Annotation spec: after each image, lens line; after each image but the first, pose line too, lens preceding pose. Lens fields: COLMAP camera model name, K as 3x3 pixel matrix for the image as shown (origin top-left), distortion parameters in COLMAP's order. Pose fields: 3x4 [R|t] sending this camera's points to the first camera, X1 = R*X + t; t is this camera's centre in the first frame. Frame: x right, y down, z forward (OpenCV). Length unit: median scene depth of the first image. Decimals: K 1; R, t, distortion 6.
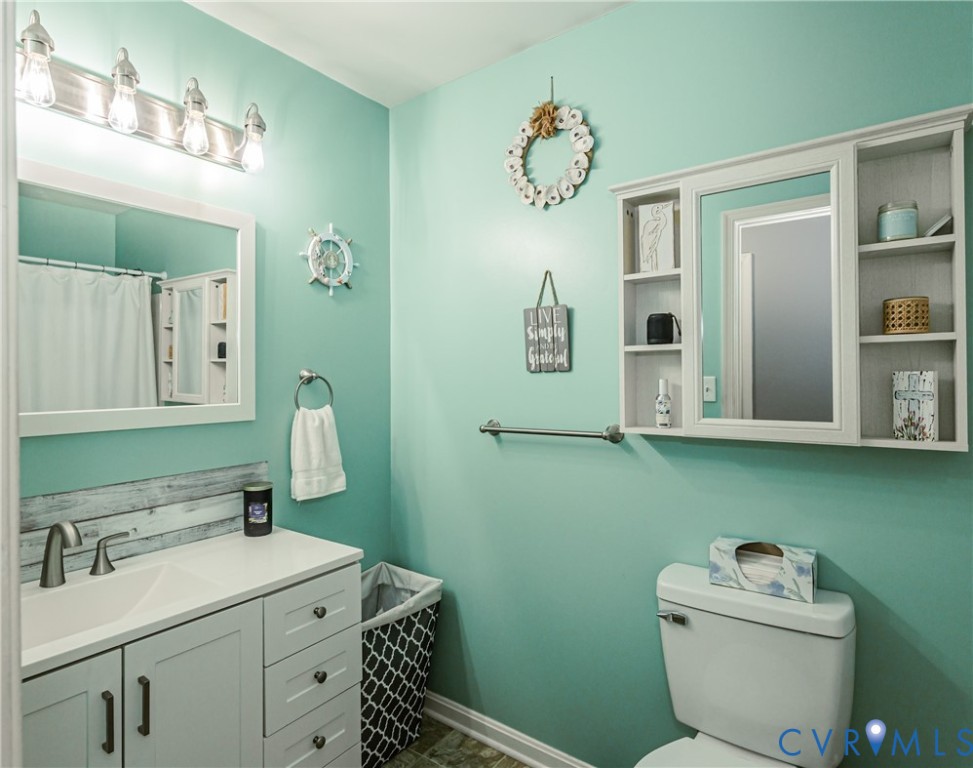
lens RADIAL K [[550.0, 0, 479.2], [0, 550.0, 377.6], [0, 0, 1]] dist [-0.001345, -0.000285]
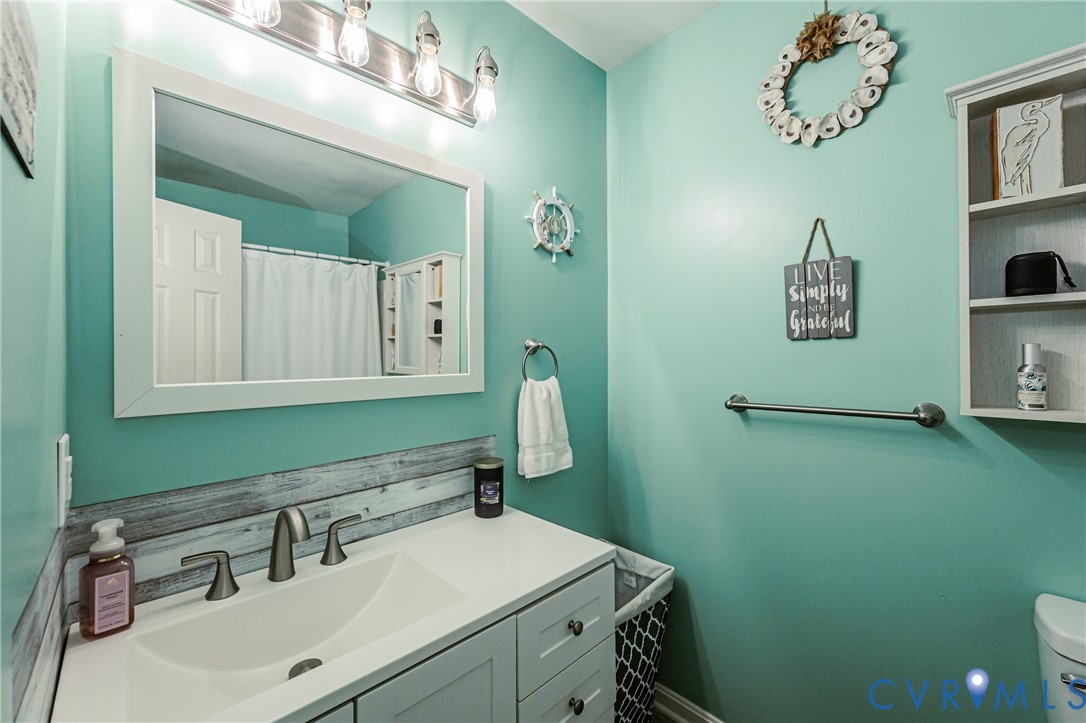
lens RADIAL K [[437.0, 0, 550.3], [0, 437.0, 361.3], [0, 0, 1]] dist [-0.000056, 0.000594]
pose [[0.988122, 0.002629, -0.153648, -0.177287], [-0.001418, 0.999967, 0.007994, 0.018983], [0.153664, -0.007681, 0.988093, 0.273732]]
